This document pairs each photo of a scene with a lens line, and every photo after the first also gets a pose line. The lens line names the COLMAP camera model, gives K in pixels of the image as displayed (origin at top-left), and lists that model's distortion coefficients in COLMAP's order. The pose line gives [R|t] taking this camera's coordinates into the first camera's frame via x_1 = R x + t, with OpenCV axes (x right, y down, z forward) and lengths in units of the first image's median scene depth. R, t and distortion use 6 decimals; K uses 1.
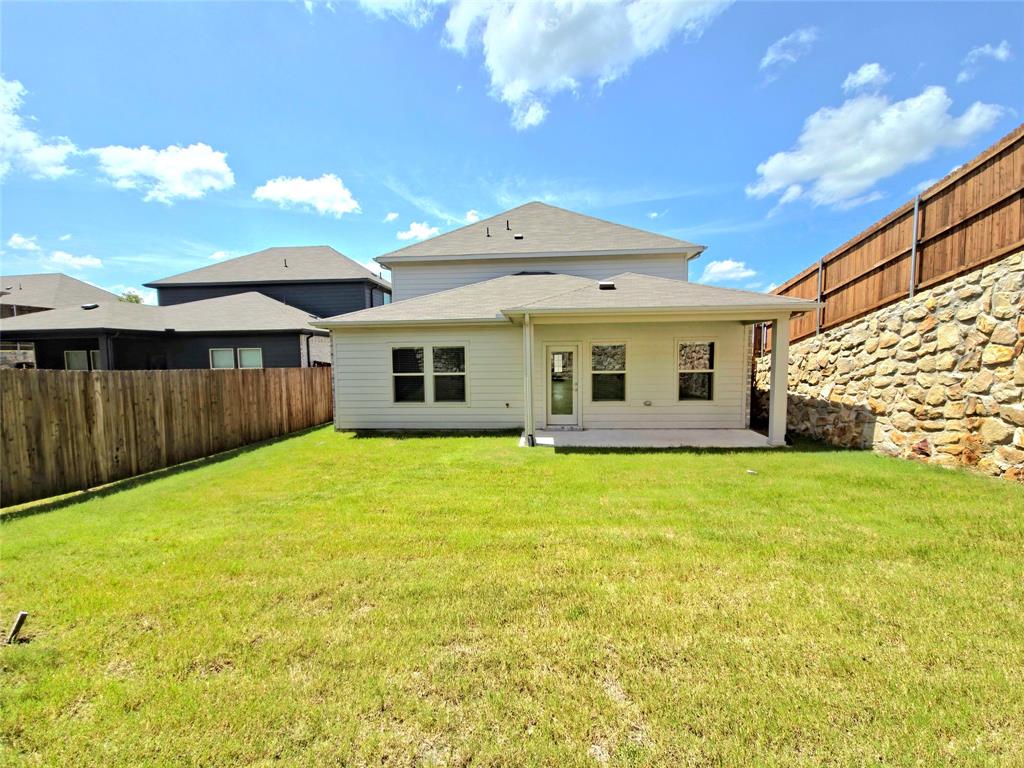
lens RADIAL K [[418.7, 0, 510.7], [0, 418.7, 384.4], [0, 0, 1]] dist [0.001830, -0.000296]
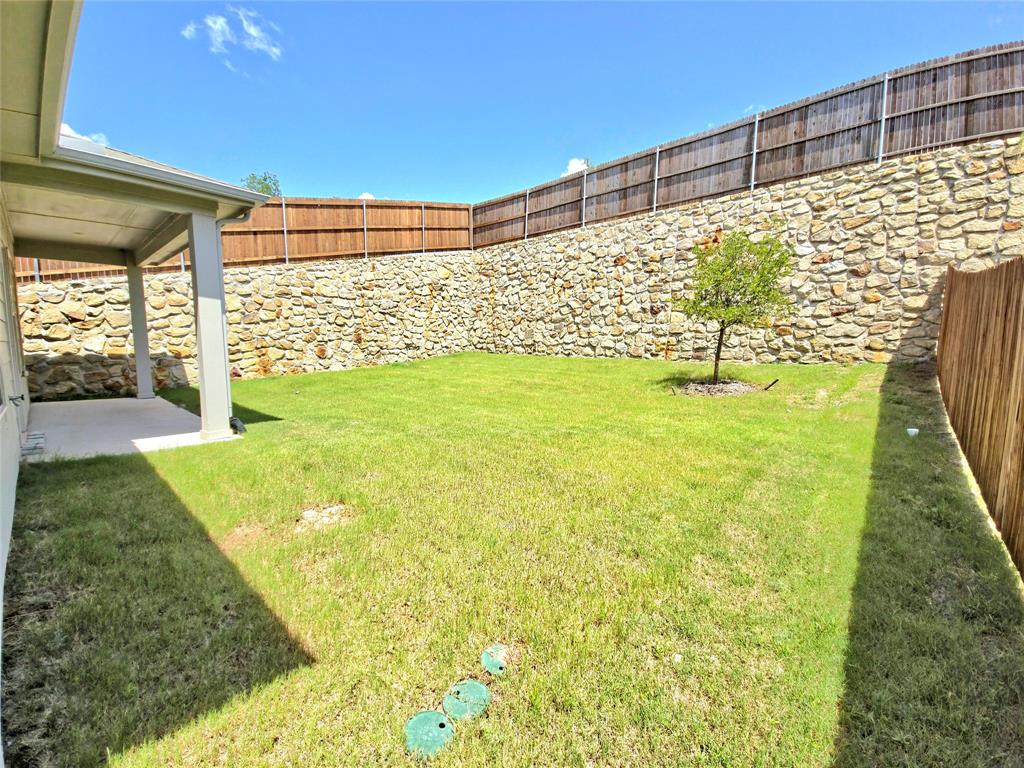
lens RADIAL K [[411.9, 0, 511.8], [0, 411.9, 384.5], [0, 0, 1]] dist [-0.000784, -0.000103]
pose [[-0.794364, -0.052837, 0.605140, -0.702150], [0.046563, 0.987982, 0.147388, 0.013196], [-0.605655, 0.145256, -0.782357, 1.393934]]
